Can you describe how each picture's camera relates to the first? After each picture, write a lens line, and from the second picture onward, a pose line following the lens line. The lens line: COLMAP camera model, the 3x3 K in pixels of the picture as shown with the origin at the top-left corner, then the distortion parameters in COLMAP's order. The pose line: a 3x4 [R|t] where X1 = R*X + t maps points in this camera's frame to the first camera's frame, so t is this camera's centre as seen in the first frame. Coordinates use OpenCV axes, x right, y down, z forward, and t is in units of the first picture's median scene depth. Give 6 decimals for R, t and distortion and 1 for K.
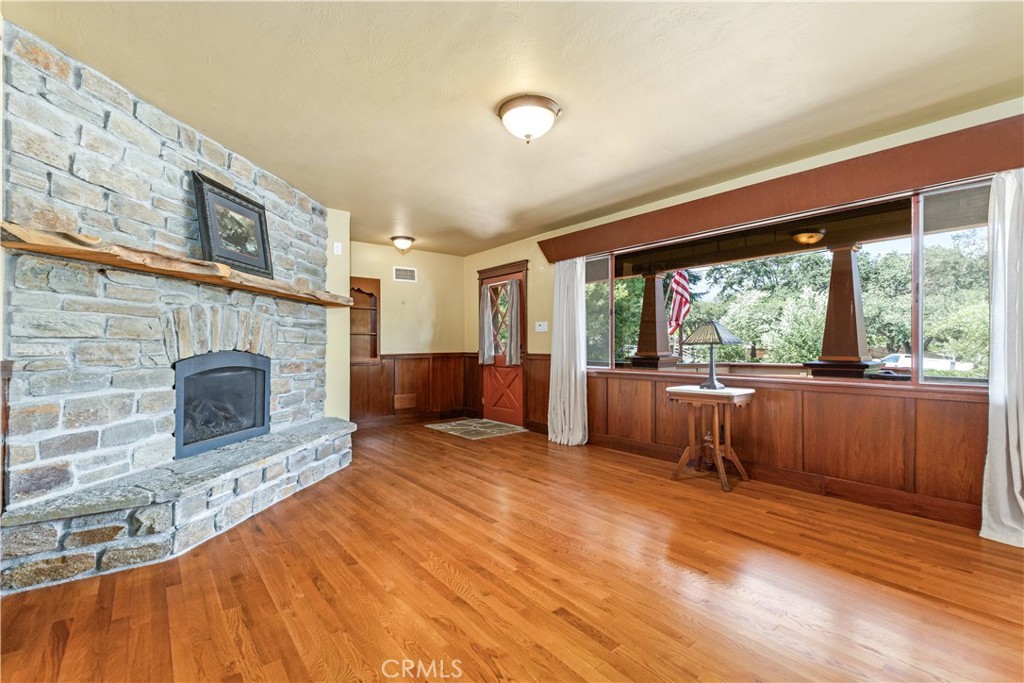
lens RADIAL K [[460.8, 0, 520.7], [0, 460.8, 346.6], [0, 0, 1]] dist [-0.000662, 0.000302]
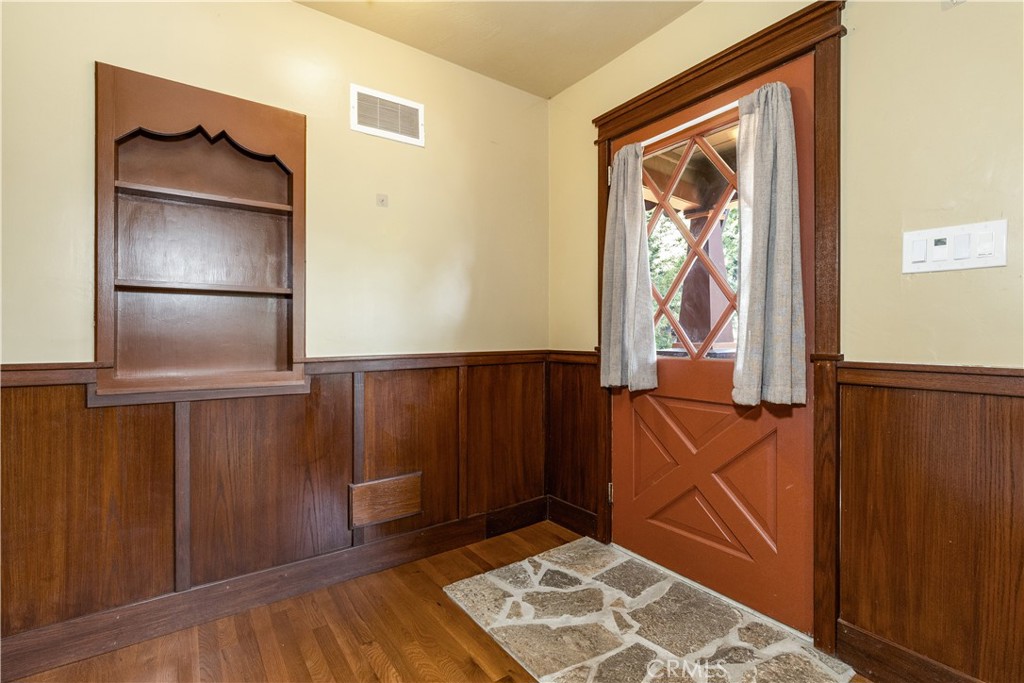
lens RADIAL K [[460.8, 0, 505.9], [0, 460.8, 338.8], [0, 0, 1]] dist [-0.000662, 0.000302]
pose [[0.996500, 0.005054, -0.083444, -0.264611], [-0.005030, 0.999987, 0.000497, 0.005384], [0.083446, -0.000075, 0.996512, 1.295829]]
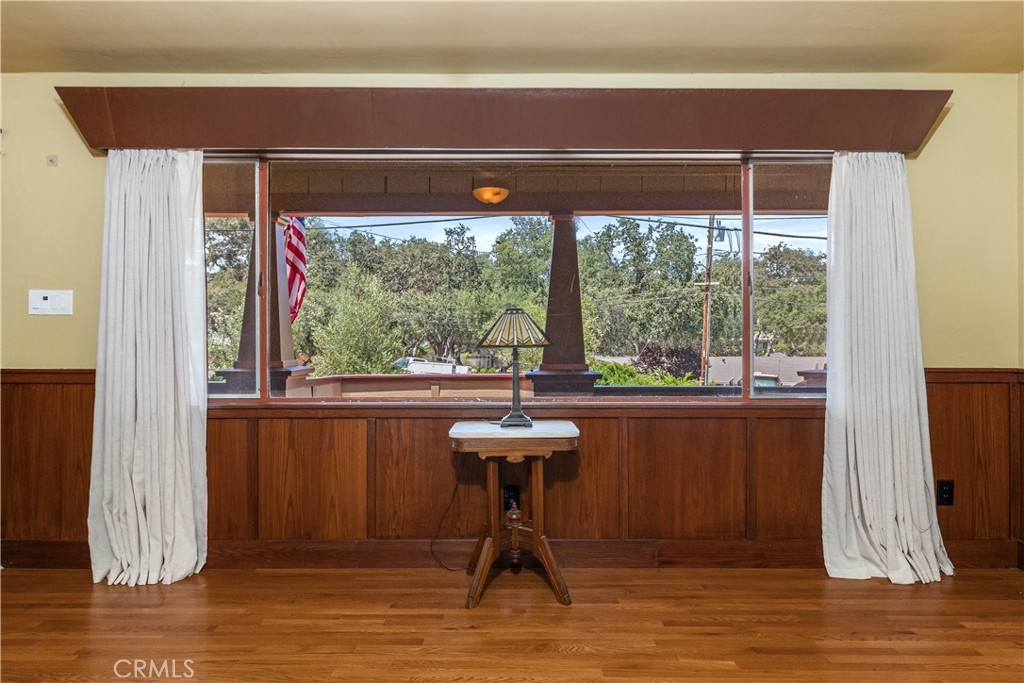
lens RADIAL K [[661.5, 0, 504.9], [0, 661.5, 341.4], [0, 0, 1]] dist [-0.001699, 0.002908]
pose [[0.637562, 0.008758, 0.770350, -0.251907], [-0.000047, 0.999936, -0.011330, -0.003780], [-0.770399, 0.007187, 0.637521, 0.548937]]
